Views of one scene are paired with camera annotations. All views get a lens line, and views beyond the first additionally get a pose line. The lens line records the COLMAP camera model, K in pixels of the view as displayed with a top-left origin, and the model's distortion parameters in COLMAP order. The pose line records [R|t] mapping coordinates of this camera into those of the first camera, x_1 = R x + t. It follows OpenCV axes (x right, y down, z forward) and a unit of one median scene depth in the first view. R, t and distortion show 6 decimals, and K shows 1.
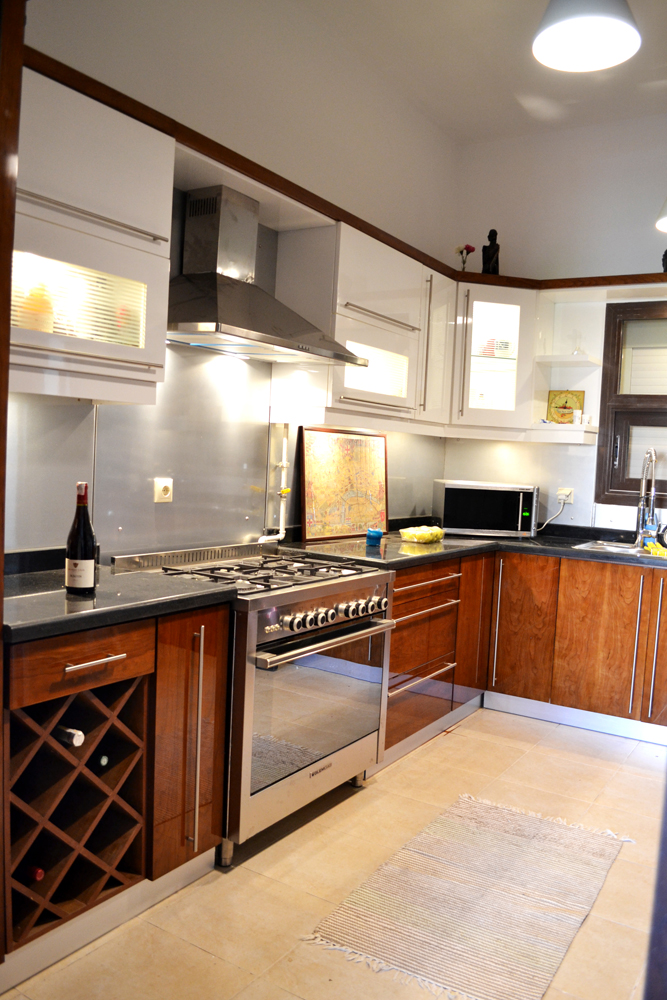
lens RADIAL K [[791.9, 0, 333.3], [0, 791.9, 503.2], [0, 0, 1]] dist [-0.083222, -0.001692]
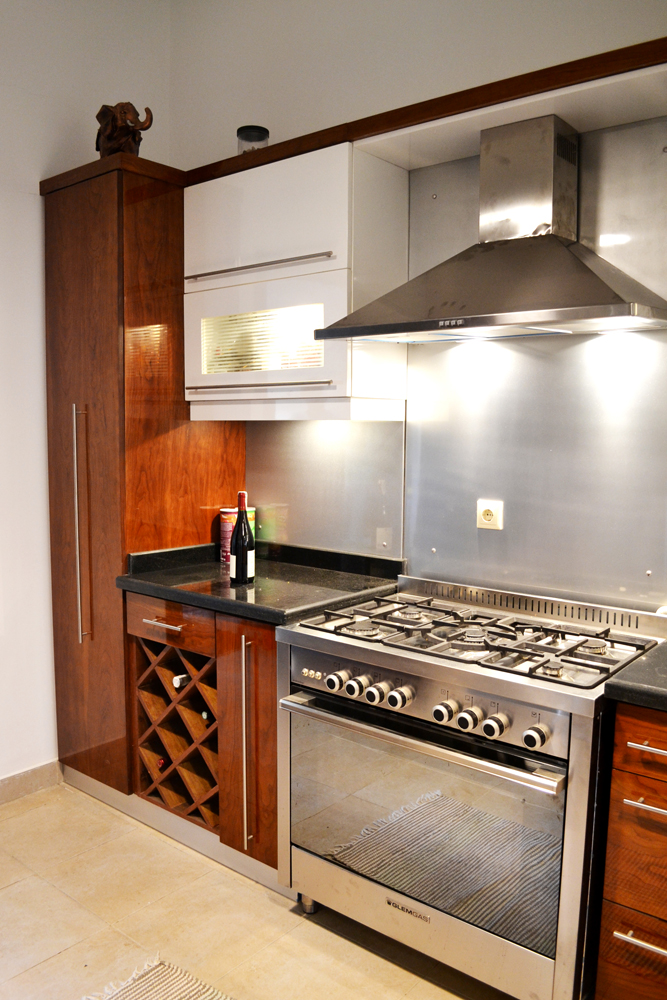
lens RADIAL K [[791.9, 0, 333.1], [0, 791.9, 497.8], [0, 0, 1]] dist [-0.083222, -0.001692]
pose [[-0.095805, 0.052621, -0.994008, 0.754488], [-0.078637, 0.995081, 0.060257, -0.085307], [0.992289, 0.083939, -0.091195, 1.071949]]
